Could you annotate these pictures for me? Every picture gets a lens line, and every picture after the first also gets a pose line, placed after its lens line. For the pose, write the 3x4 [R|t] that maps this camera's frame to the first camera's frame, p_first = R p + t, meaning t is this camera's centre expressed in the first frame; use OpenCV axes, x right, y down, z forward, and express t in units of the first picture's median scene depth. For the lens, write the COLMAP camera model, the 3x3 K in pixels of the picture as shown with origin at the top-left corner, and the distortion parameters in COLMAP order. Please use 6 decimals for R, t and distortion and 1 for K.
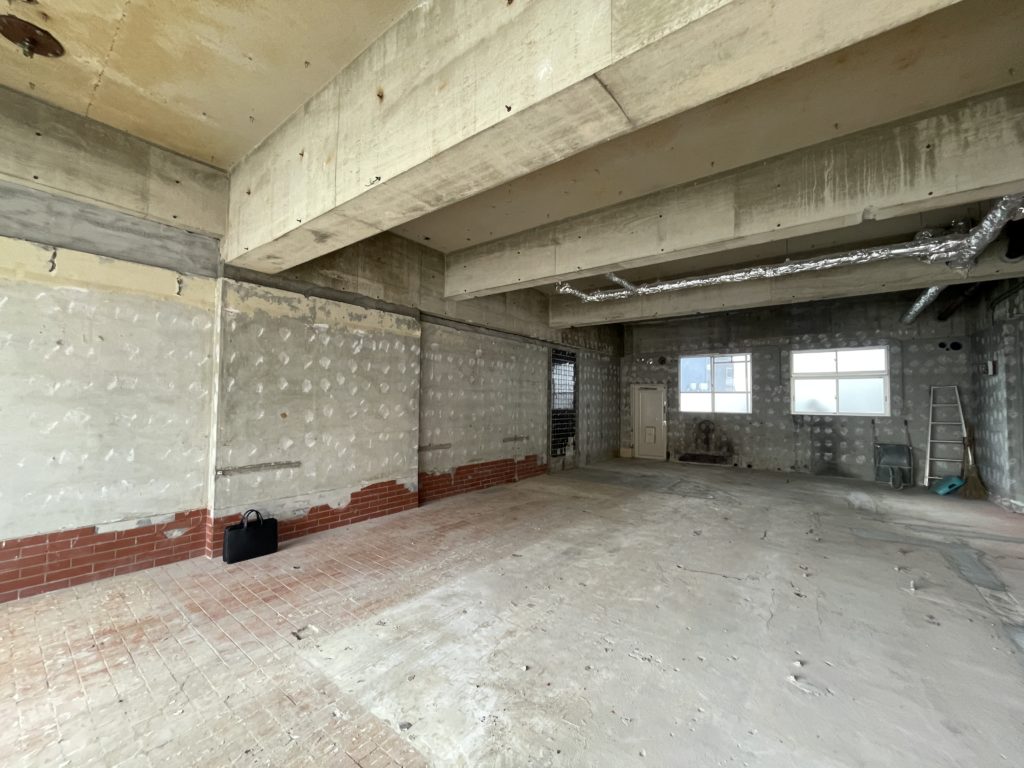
lens RADIAL K [[411.5, 0, 512.0], [0, 411.5, 384.0], [0, 0, 1]] dist [0.001086, 0.000143]
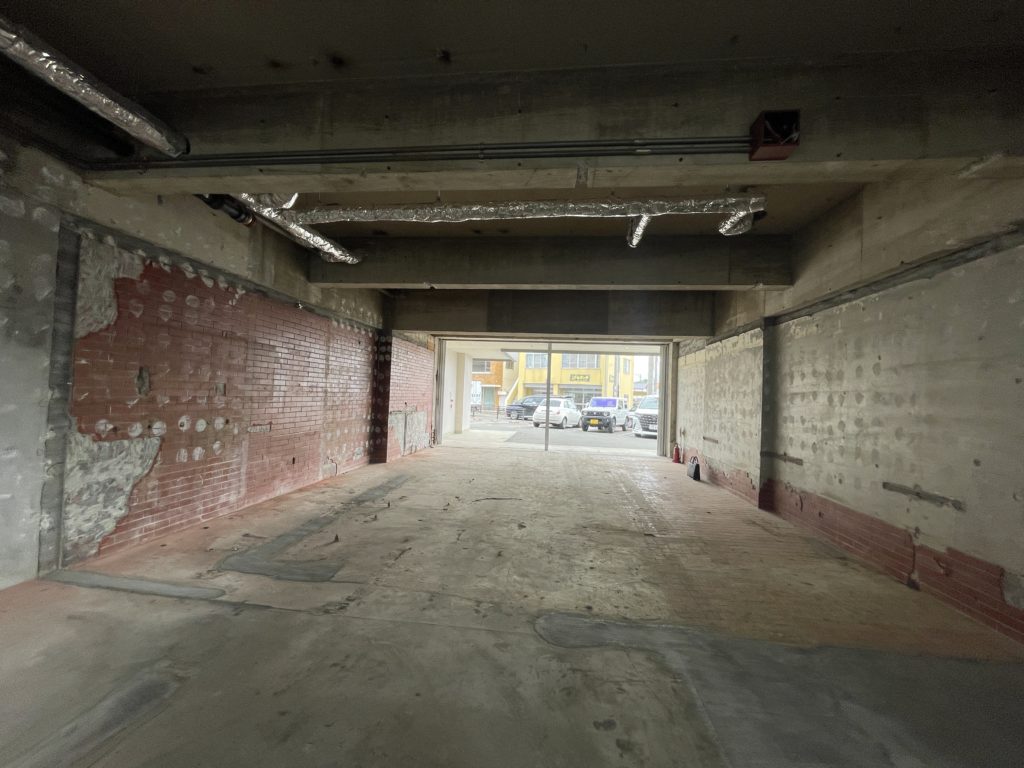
lens RADIAL K [[411.5, 0, 512.0], [0, 411.5, 384.0], [0, 0, 1]] dist [0.001086, 0.000143]
pose [[-0.847483, -0.059644, -0.527461, 0.978772], [-0.029052, 0.997390, -0.066105, 0.085832], [0.530027, -0.040699, -0.847003, 1.778458]]
